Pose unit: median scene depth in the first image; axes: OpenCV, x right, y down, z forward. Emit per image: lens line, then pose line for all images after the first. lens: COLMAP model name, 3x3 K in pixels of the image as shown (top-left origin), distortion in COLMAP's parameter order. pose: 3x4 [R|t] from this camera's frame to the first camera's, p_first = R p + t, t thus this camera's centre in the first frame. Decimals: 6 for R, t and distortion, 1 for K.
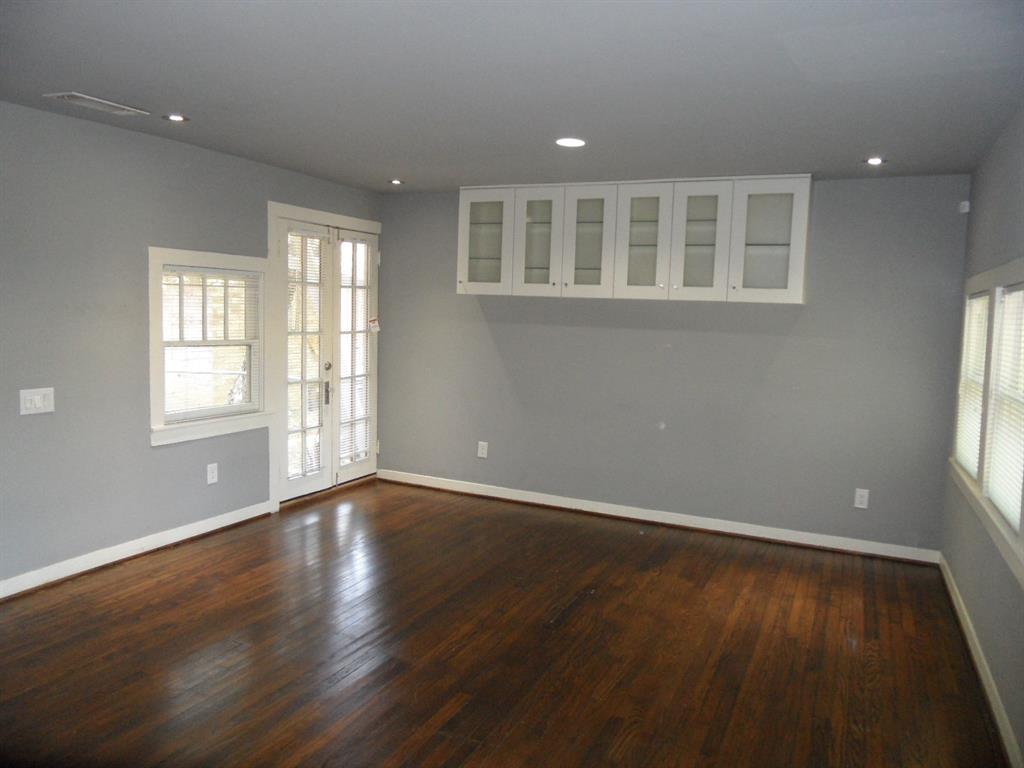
lens RADIAL K [[749.5, 0, 512.0], [0, 749.5, 384.0], [0, 0, 1]] dist [-0.026376, 0.002621]
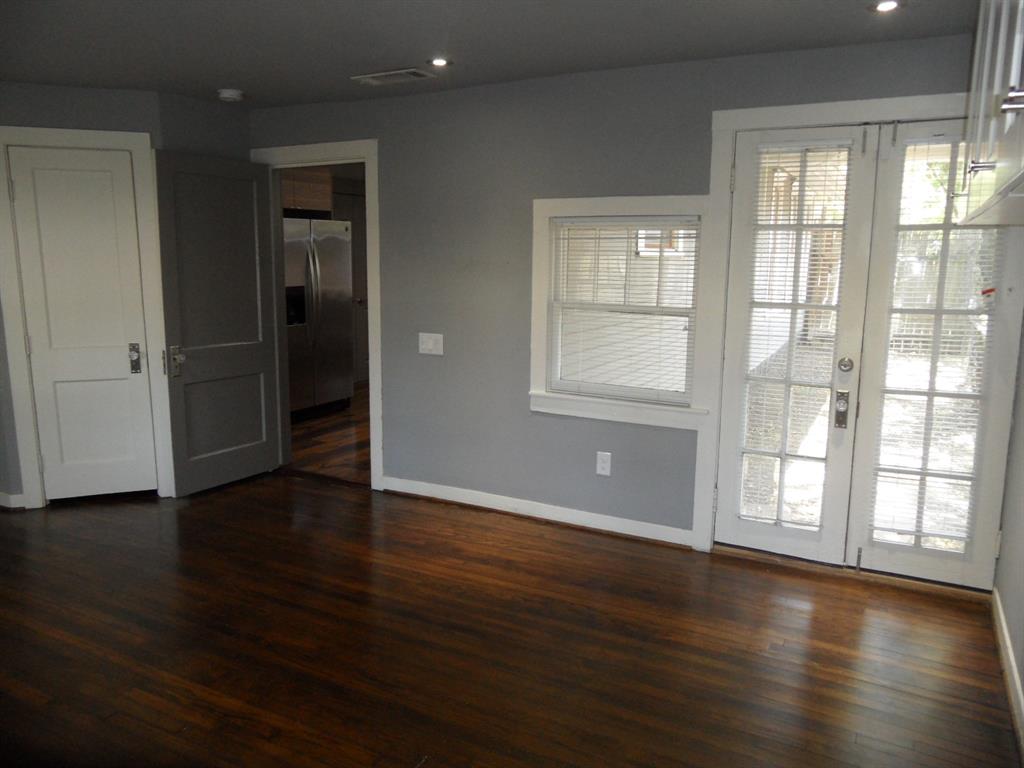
lens RADIAL K [[749.5, 0, 512.0], [0, 749.5, 384.0], [0, 0, 1]] dist [-0.026376, 0.002621]
pose [[-0.037939, 0.133838, -0.990277, 0.352766], [-0.113819, 0.983962, 0.137346, -0.059833], [0.992777, 0.117923, -0.022097, 0.747501]]
